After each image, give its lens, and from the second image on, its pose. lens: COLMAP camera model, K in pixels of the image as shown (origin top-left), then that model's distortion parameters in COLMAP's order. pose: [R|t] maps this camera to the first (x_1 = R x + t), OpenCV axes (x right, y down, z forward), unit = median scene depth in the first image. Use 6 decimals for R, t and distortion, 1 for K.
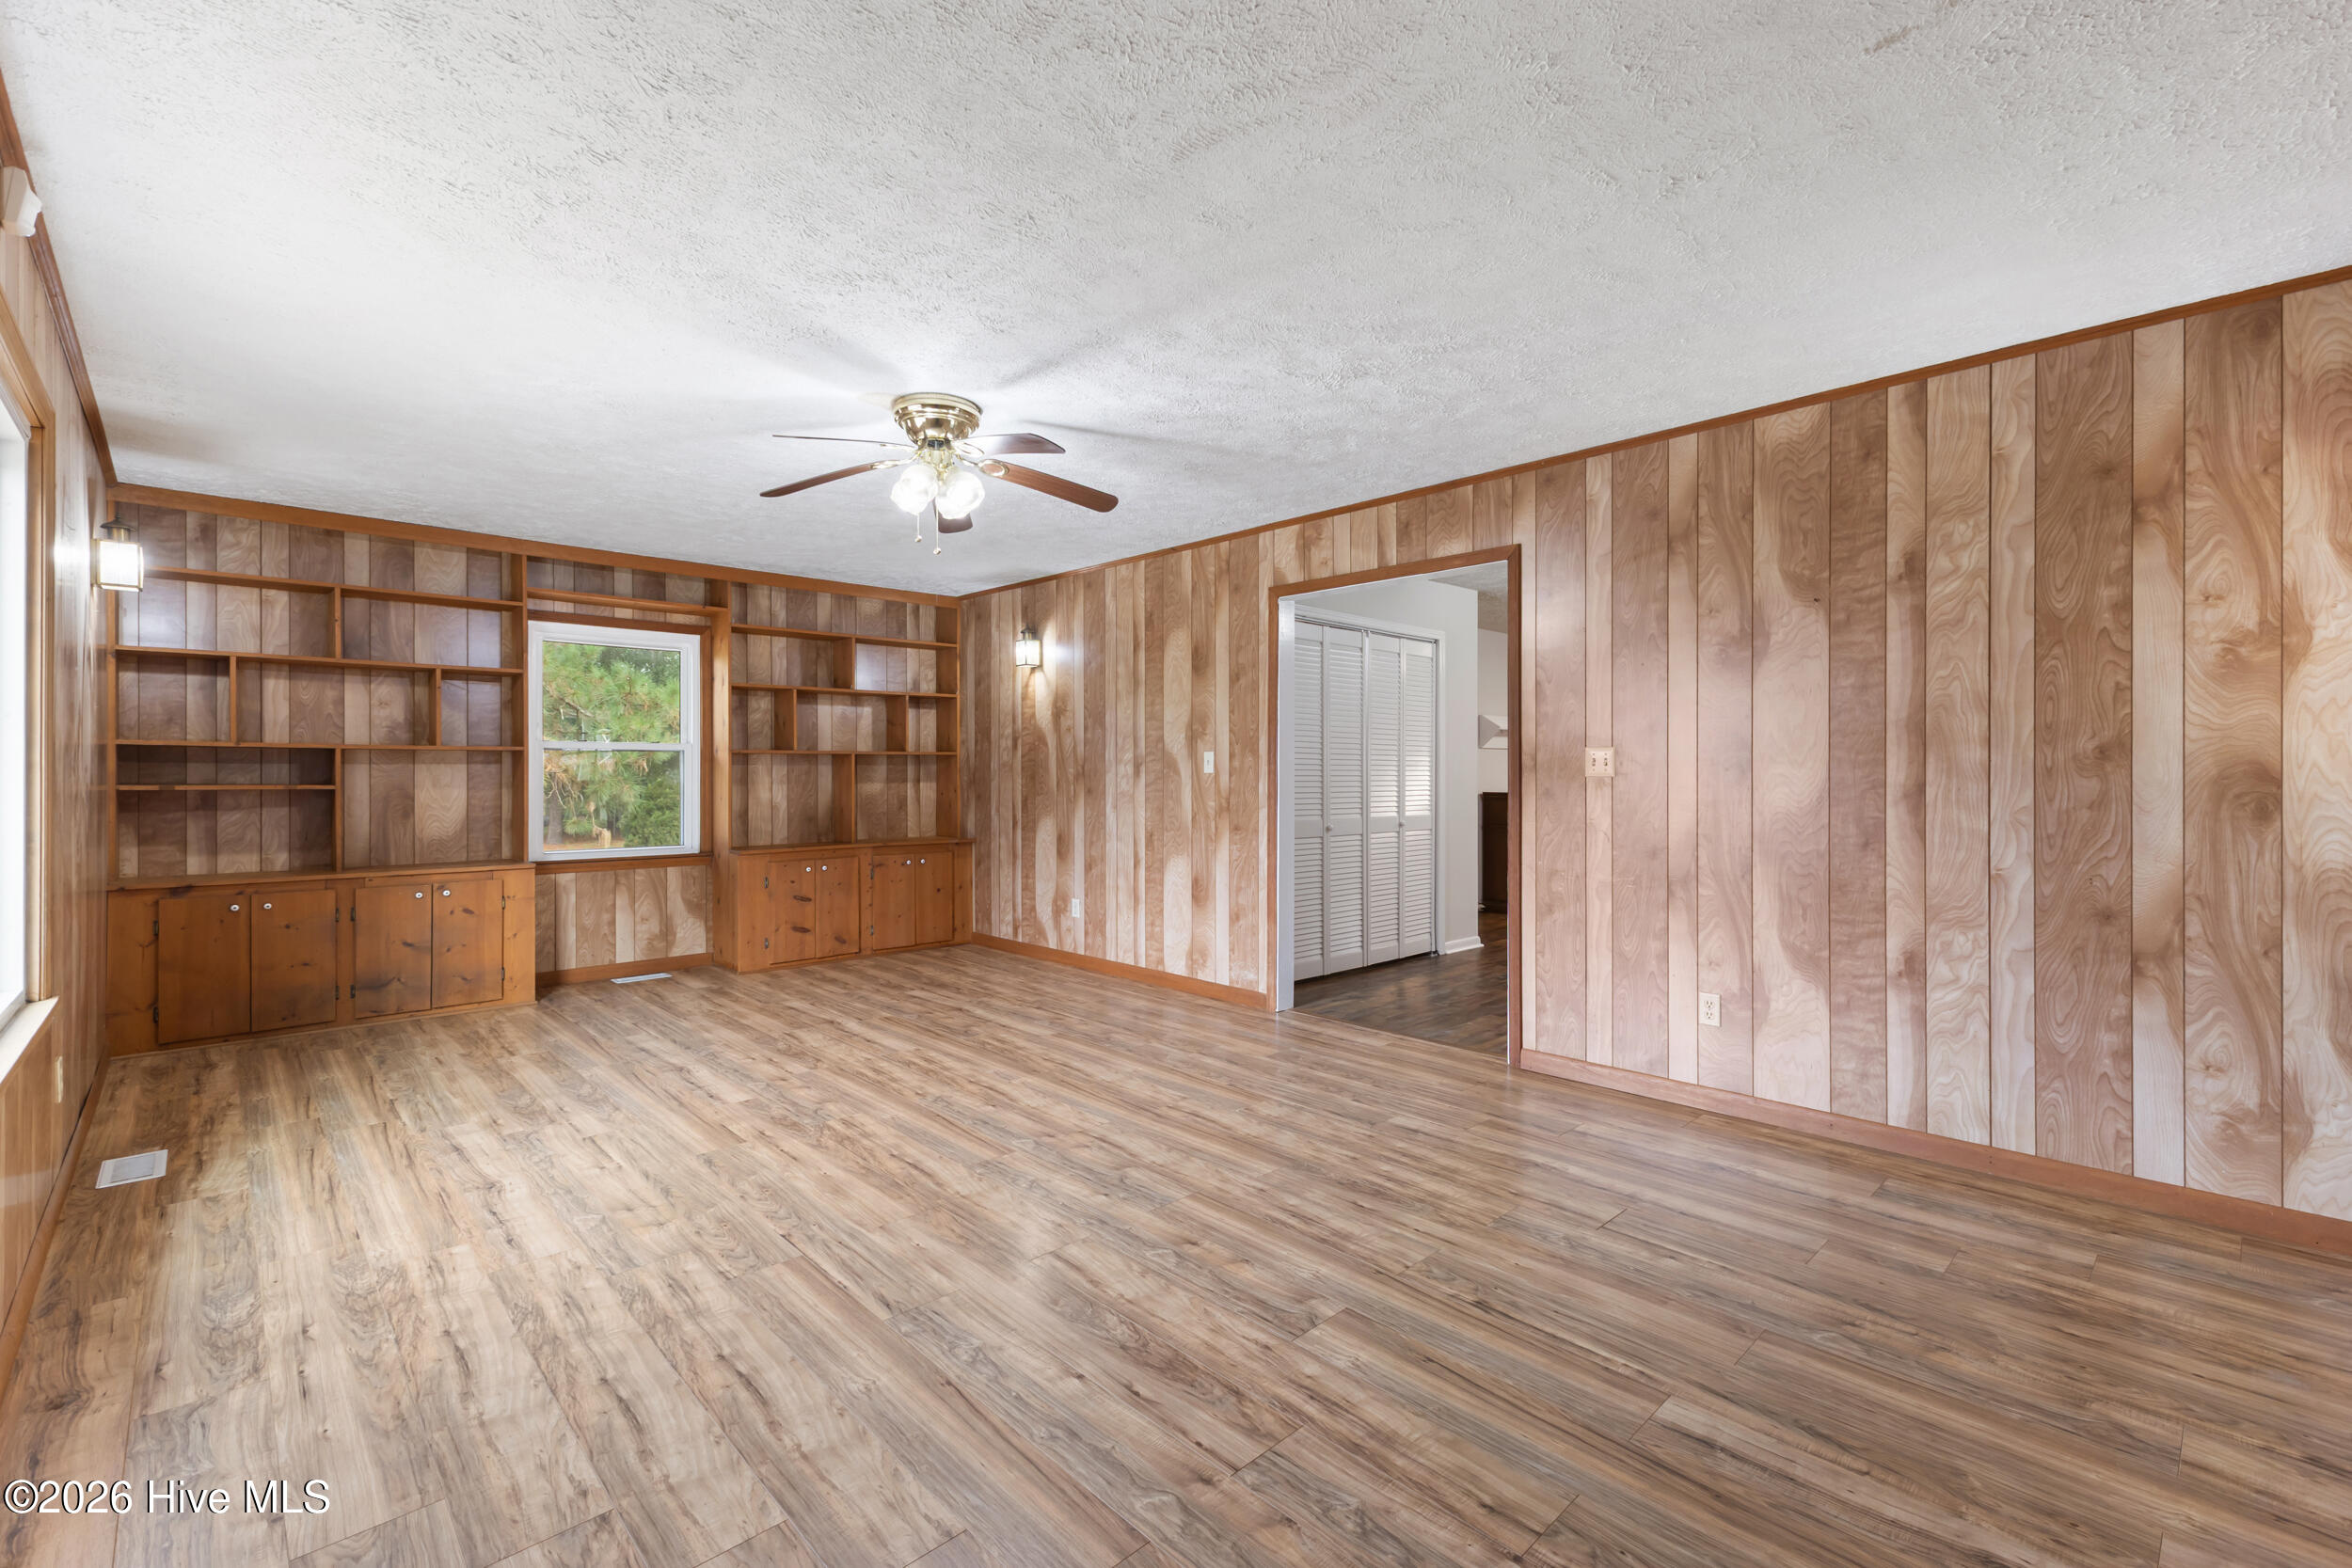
lens RADIAL K [[1014.9, 0, 1189.0], [0, 1014.9, 775.8], [0, 0, 1]] dist [0.010429, -0.003128]
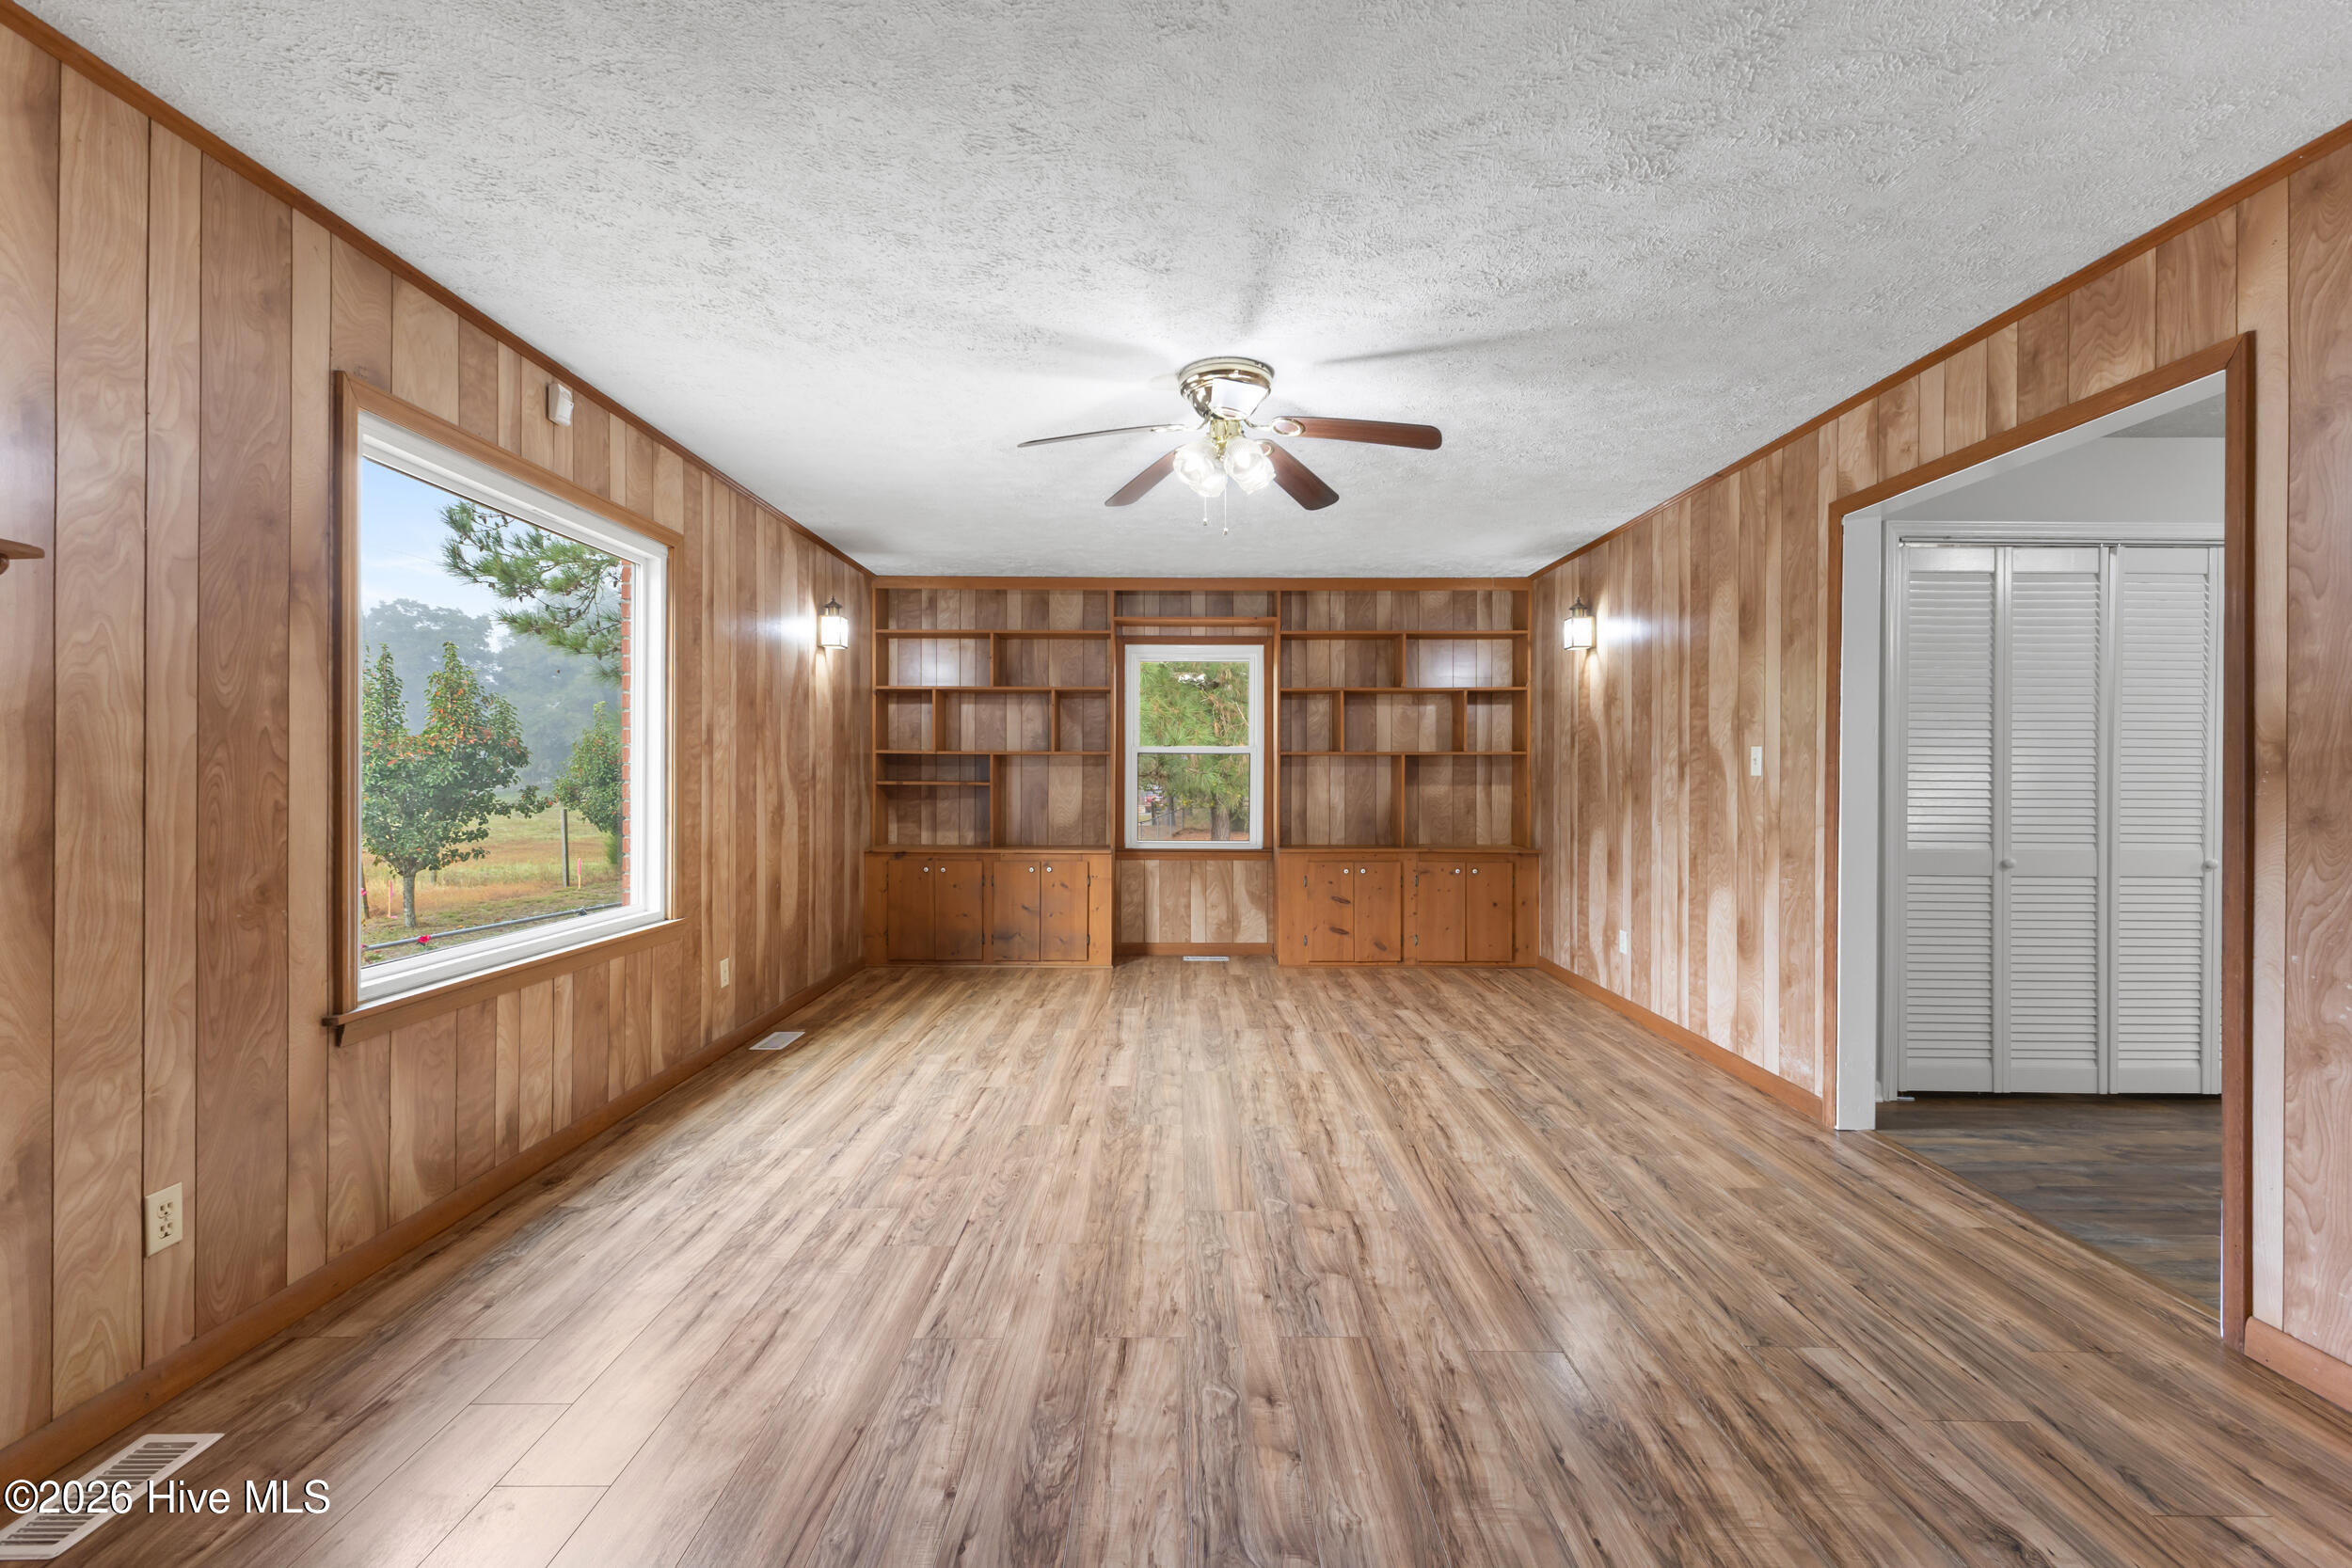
lens RADIAL K [[1014.9, 0, 1180.5], [0, 1014.9, 776.1], [0, 0, 1]] dist [0.010429, -0.003128]
pose [[0.721127, 0.004370, -0.692789, 0.282613], [-0.005918, 0.999982, 0.000149, -0.000383], [0.692777, 0.003993, 0.721140, 0.244504]]
